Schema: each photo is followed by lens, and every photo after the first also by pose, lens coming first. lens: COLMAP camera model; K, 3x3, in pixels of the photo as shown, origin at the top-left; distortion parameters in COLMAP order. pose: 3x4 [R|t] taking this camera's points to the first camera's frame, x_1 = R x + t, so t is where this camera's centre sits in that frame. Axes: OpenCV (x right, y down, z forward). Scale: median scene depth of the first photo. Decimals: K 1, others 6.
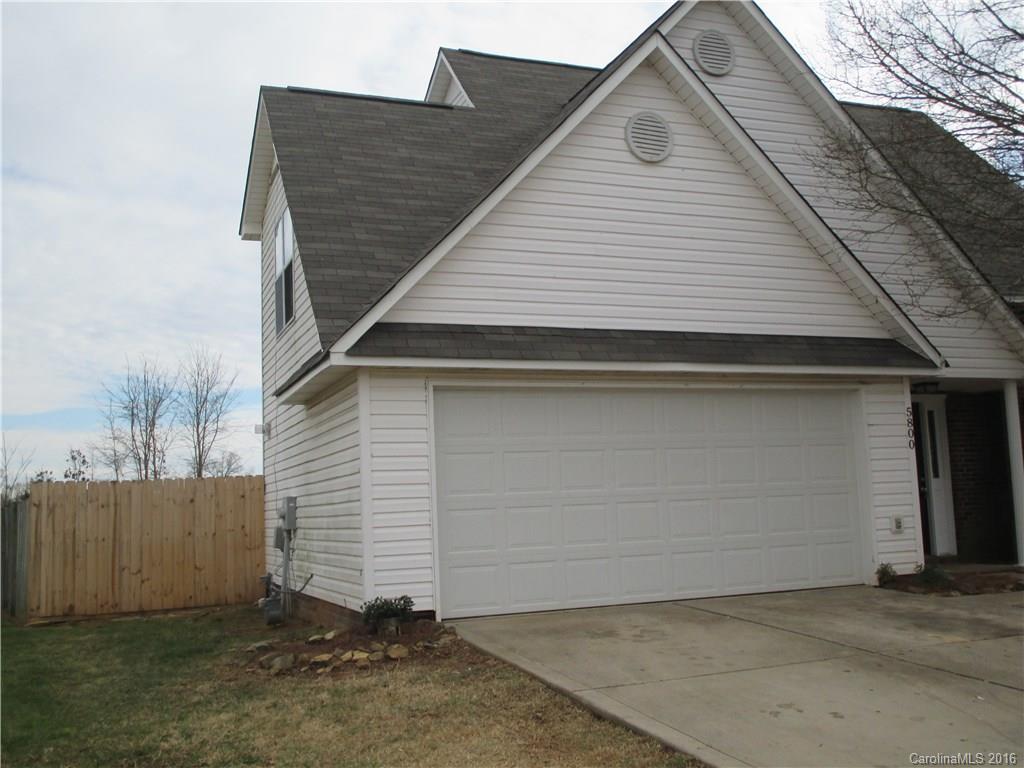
lens RADIAL K [[1047.2, 0, 512.0], [0, 1047.2, 384.0], [0, 0, 1]] dist [-0.035984, 0.000938]
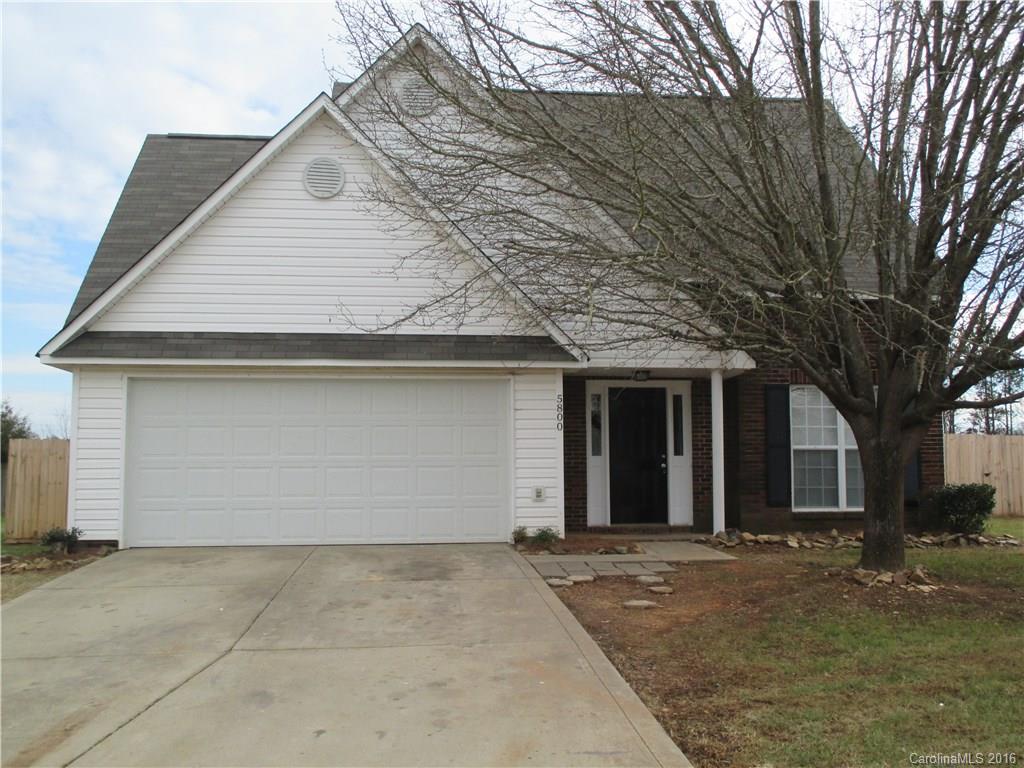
lens RADIAL K [[1047.2, 0, 512.0], [0, 1047.2, 384.0], [0, 0, 1]] dist [-0.035984, 0.000938]
pose [[0.962955, 0.010193, -0.269469, 0.663347], [0.000067, 0.999276, 0.038037, -0.035322], [0.269661, -0.036646, 0.962258, -0.148622]]
